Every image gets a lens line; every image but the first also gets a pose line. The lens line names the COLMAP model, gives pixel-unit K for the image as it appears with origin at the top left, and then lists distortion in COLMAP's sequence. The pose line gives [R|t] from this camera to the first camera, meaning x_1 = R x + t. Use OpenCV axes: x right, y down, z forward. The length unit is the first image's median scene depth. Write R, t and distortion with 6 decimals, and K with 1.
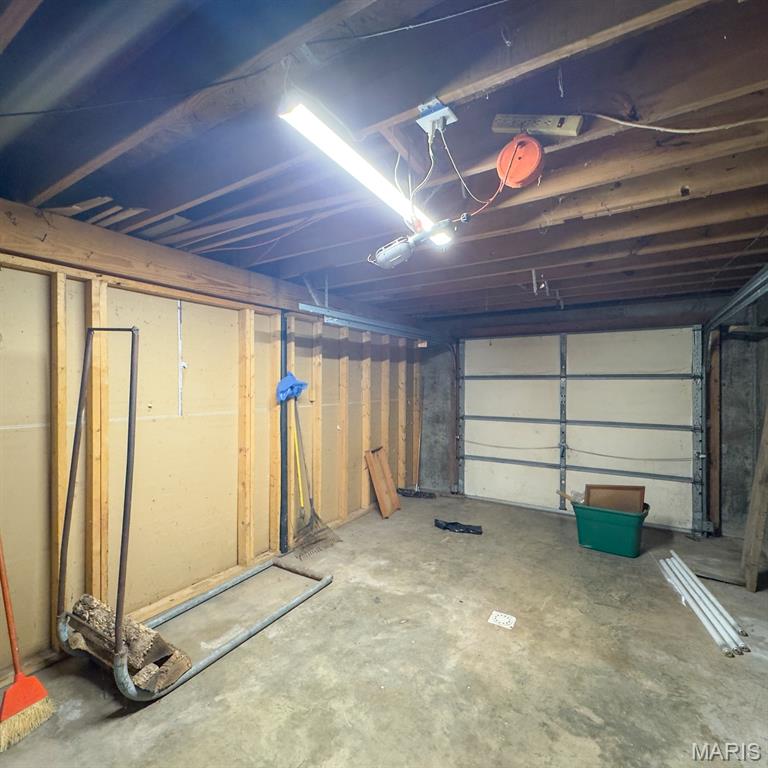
lens RADIAL K [[412.1, 0, 359.6], [0, 412.1, 384.9], [0, 0, 1]] dist [-0.002924, -0.002132]
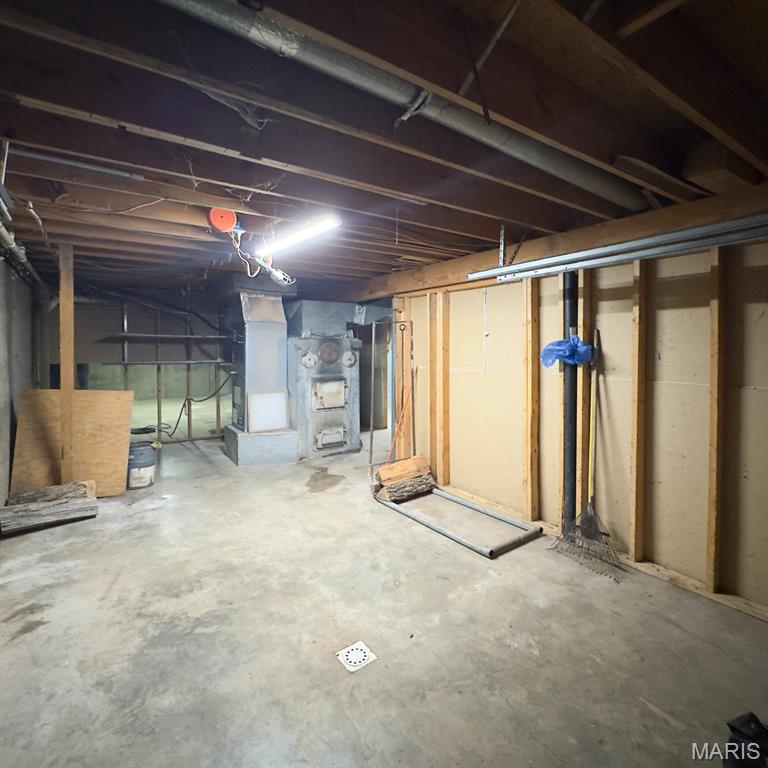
lens RADIAL K [[412.1, 0, 427.2], [0, 412.1, 357.7], [0, 0, 1]] dist [-0.002924, -0.002132]
pose [[-0.290003, 0.025063, -0.956698, 1.135440], [-0.003724, 0.999620, 0.027316, -0.009979], [0.957019, 0.011485, -0.289799, 1.480813]]
